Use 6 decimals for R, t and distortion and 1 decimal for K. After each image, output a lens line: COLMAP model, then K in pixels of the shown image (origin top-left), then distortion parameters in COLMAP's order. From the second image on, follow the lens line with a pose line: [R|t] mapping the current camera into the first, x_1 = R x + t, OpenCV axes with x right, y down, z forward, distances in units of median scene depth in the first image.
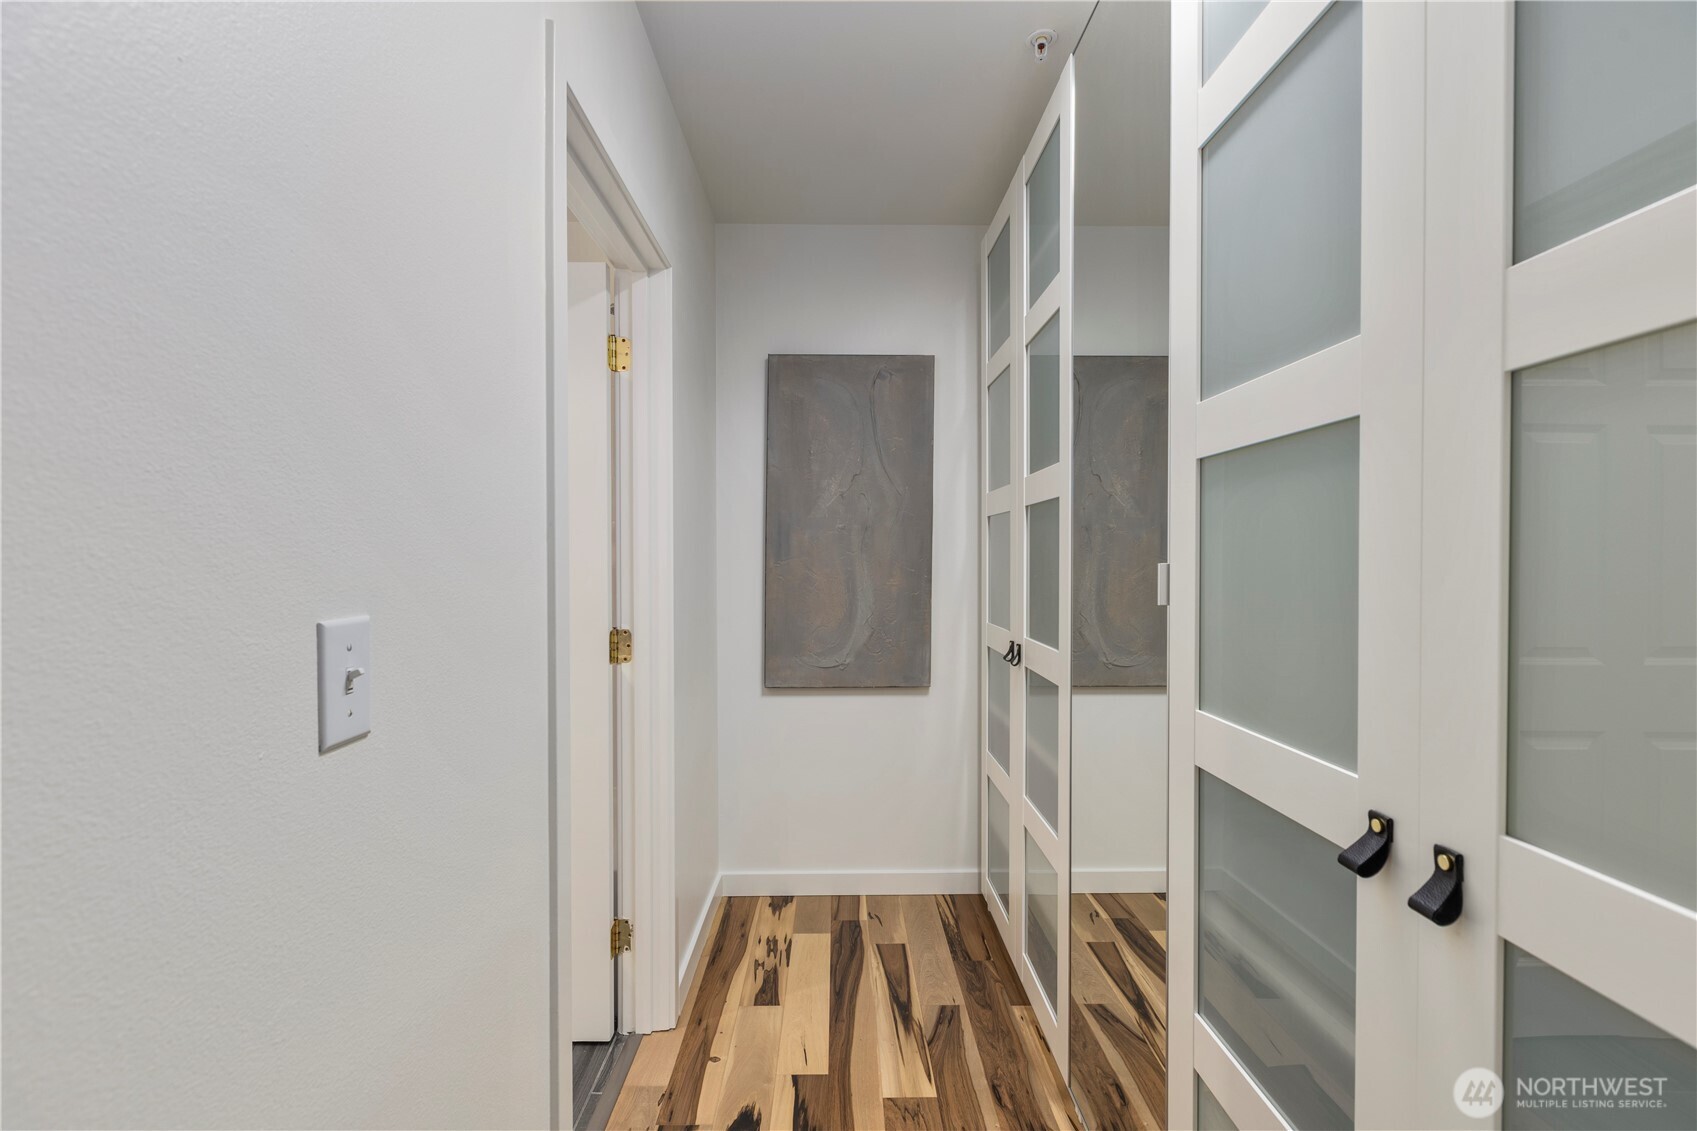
lens RADIAL K [[750.7, 0, 848.9], [0, 750.7, 568.8], [0, 0, 1]] dist [-0.001026, -0.000236]
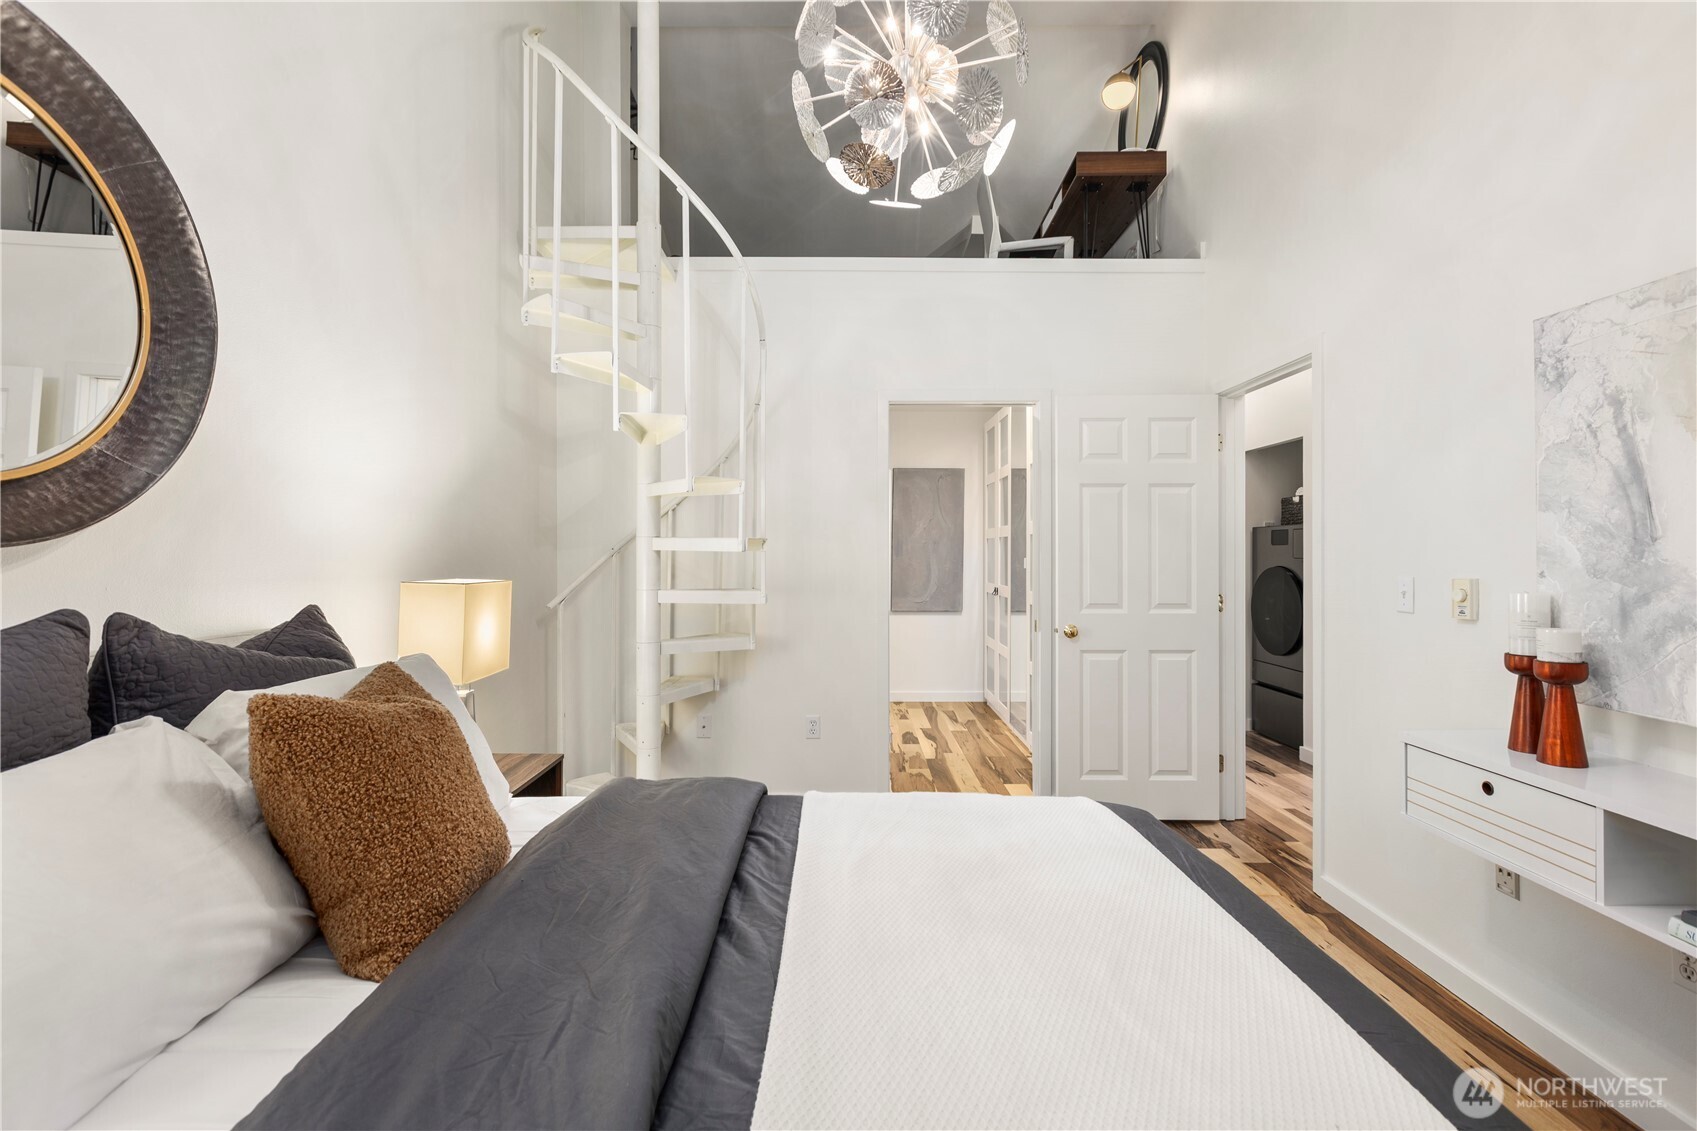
lens RADIAL K [[750.7, 0, 844.9], [0, 750.7, 556.1], [0, 0, 1]] dist [-0.001026, -0.000236]
pose [[0.999733, 0.003083, -0.022903, -0.207288], [-0.003340, 0.999932, -0.011191, 0.014687], [0.022867, 0.011264, 0.999675, -1.364258]]
